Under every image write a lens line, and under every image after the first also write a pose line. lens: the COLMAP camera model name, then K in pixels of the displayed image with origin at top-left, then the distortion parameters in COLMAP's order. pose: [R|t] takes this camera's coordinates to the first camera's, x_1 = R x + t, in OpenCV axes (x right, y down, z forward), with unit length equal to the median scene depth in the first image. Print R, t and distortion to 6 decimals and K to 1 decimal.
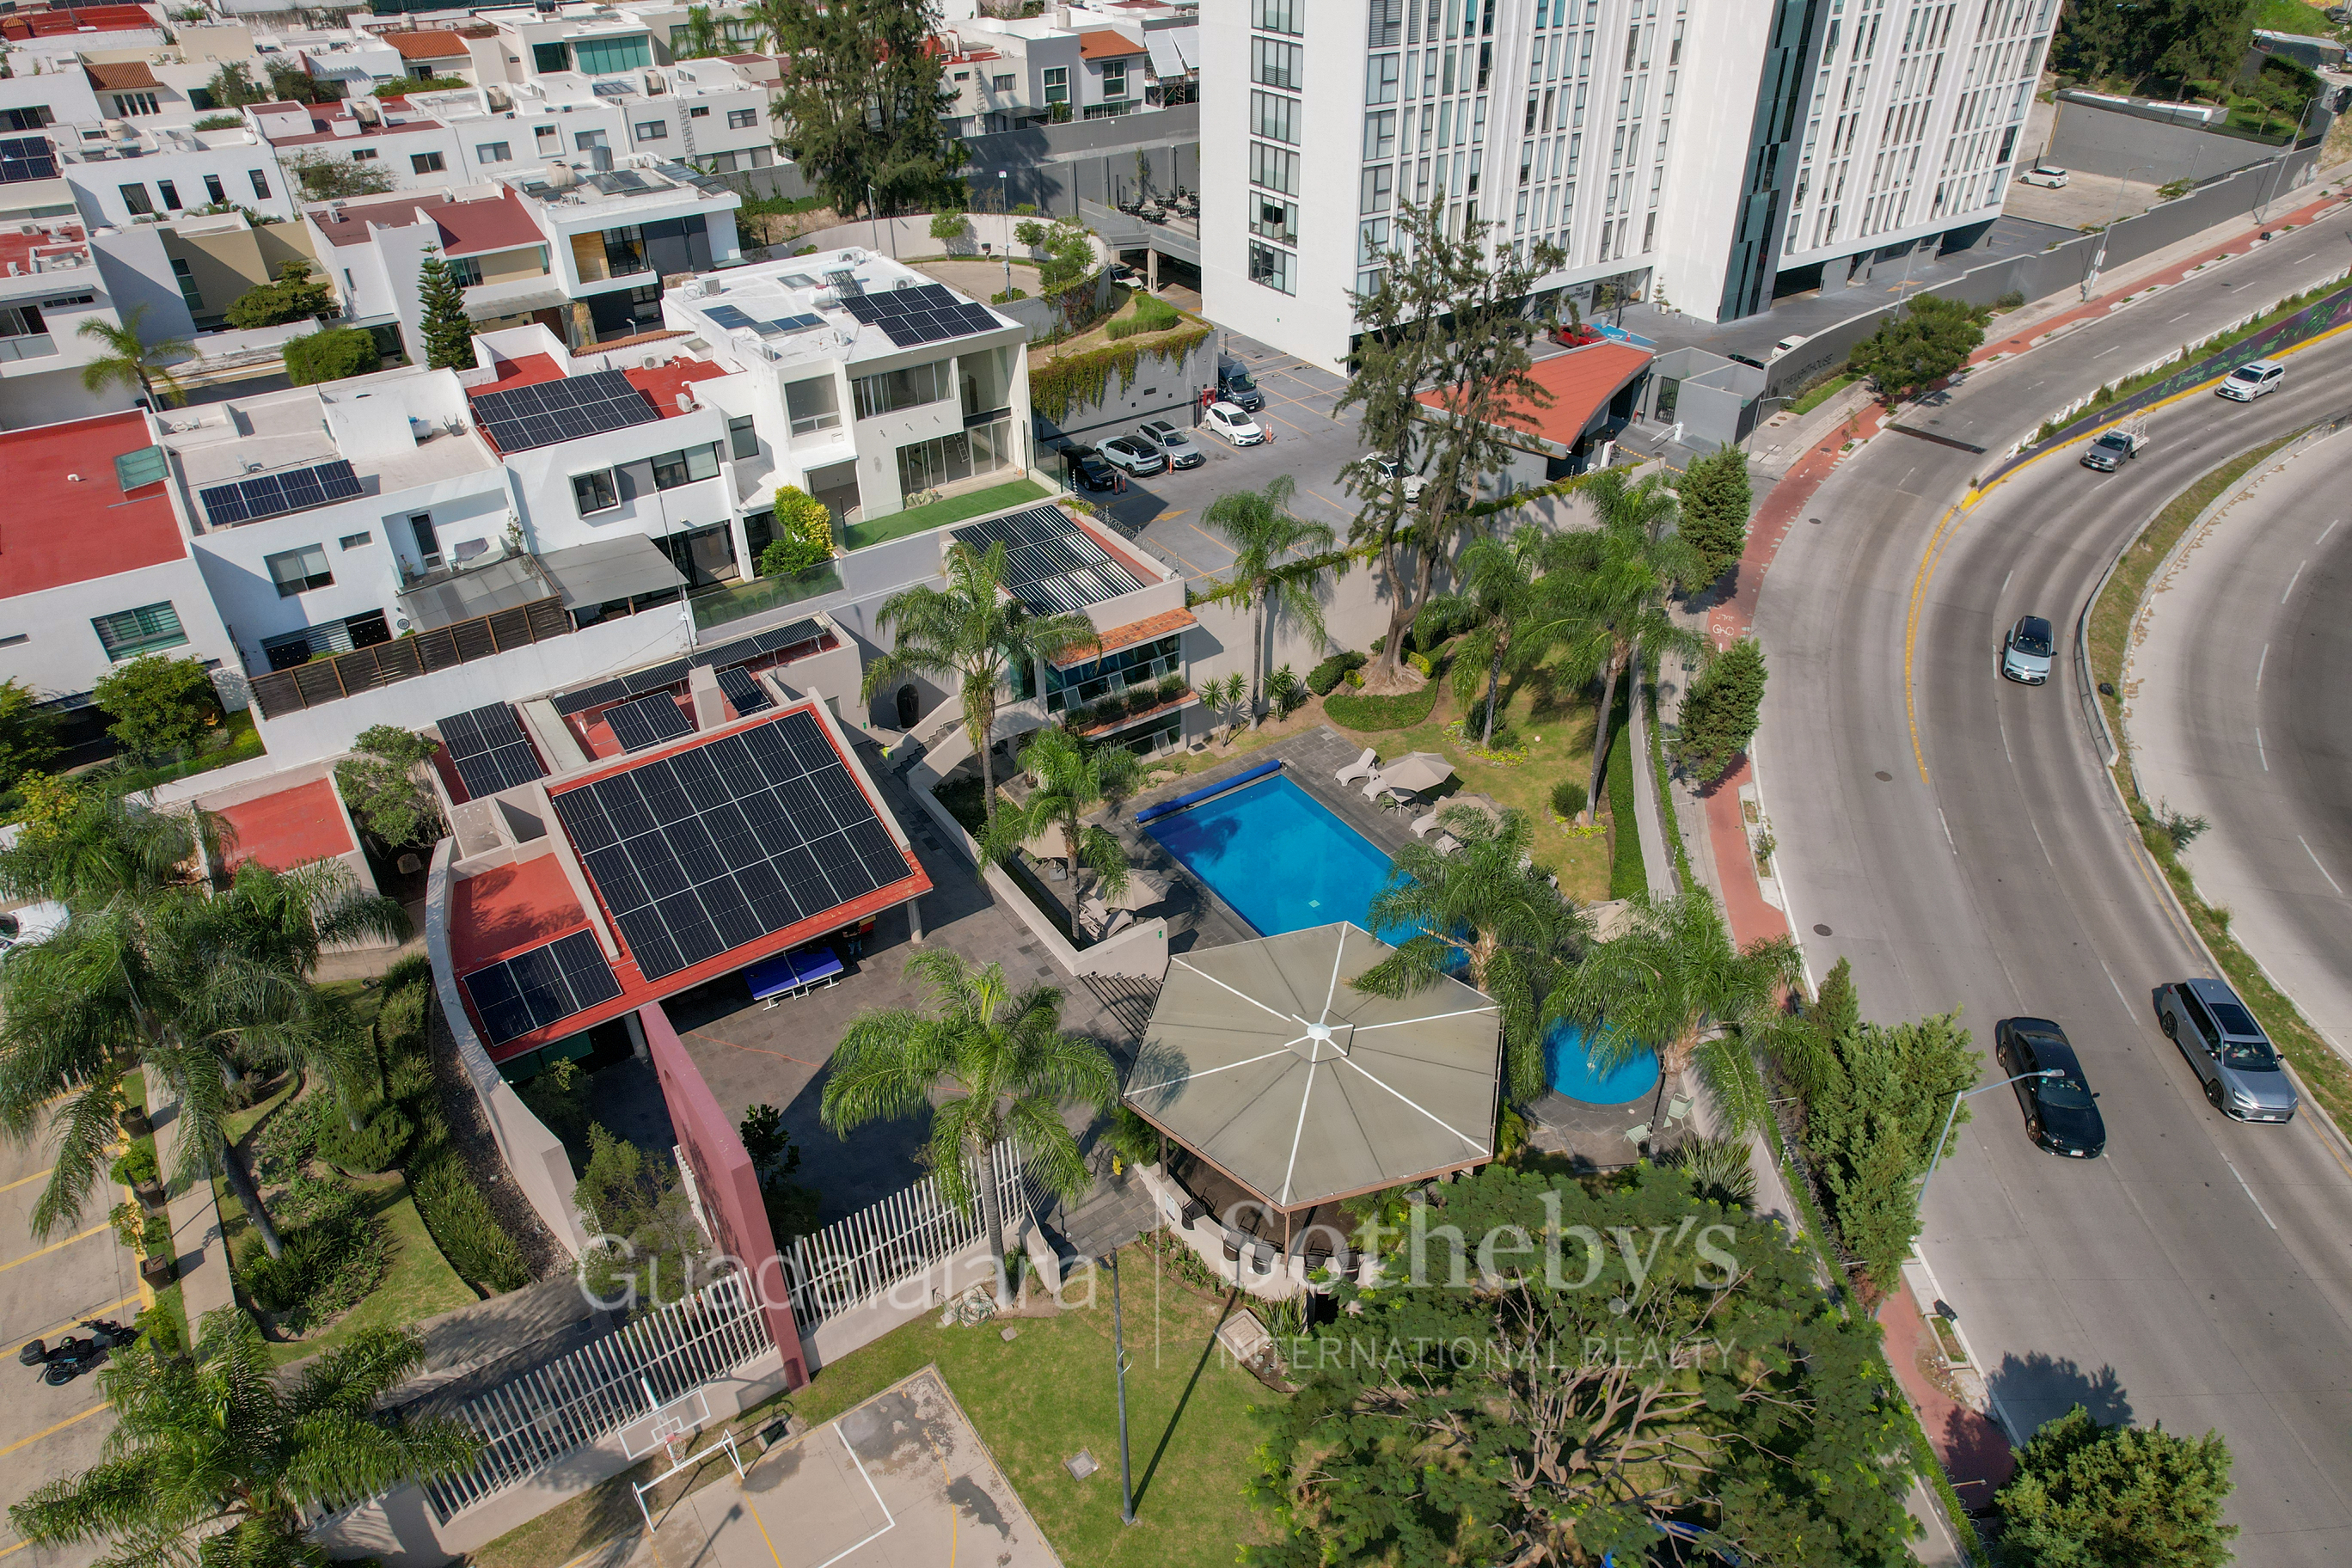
lens RADIAL K [[1512.6, 0, 1205.3], [0, 1512.6, 781.9], [0, 0, 1]] dist [-0.004094, -0.000088]
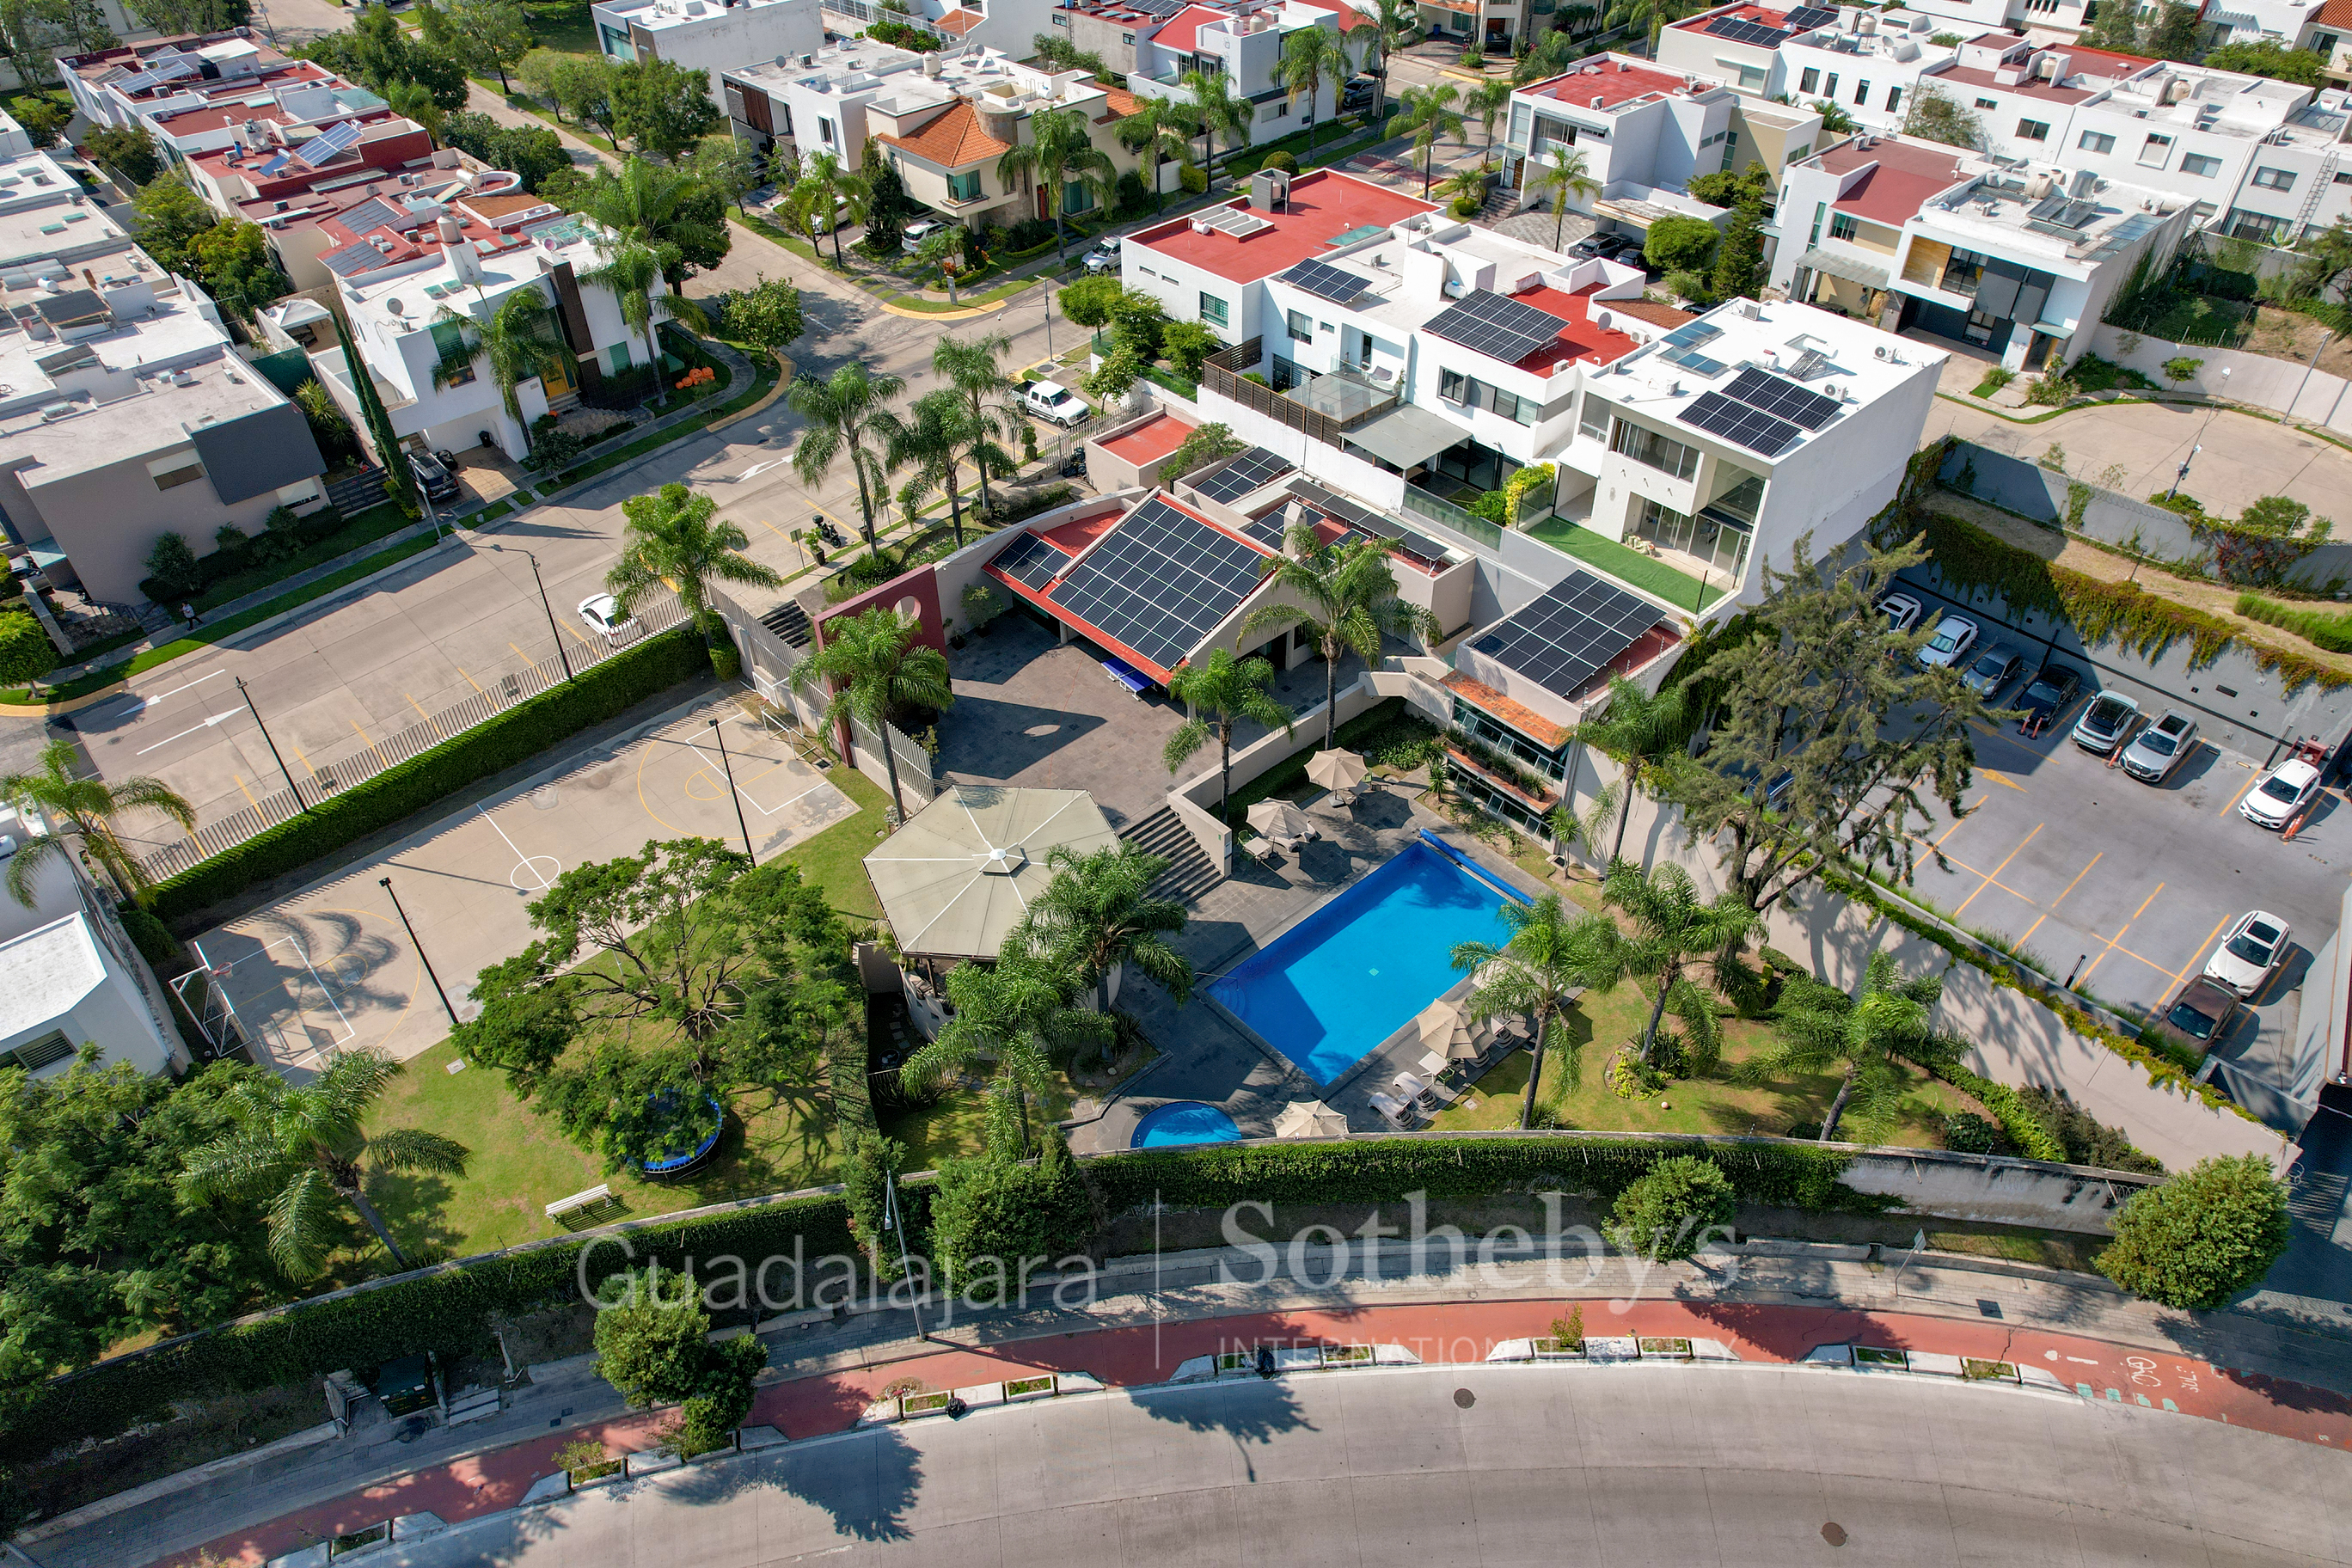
lens RADIAL K [[1512.6, 0, 1205.3], [0, 1512.6, 781.9], [0, 0, 1]] dist [-0.004094, -0.000088]
pose [[0.144433, 0.657030, -0.739899, 0.757327], [-0.557518, 0.671791, 0.487719, -0.470888], [0.817504, 0.342065, 0.463335, 0.312625]]
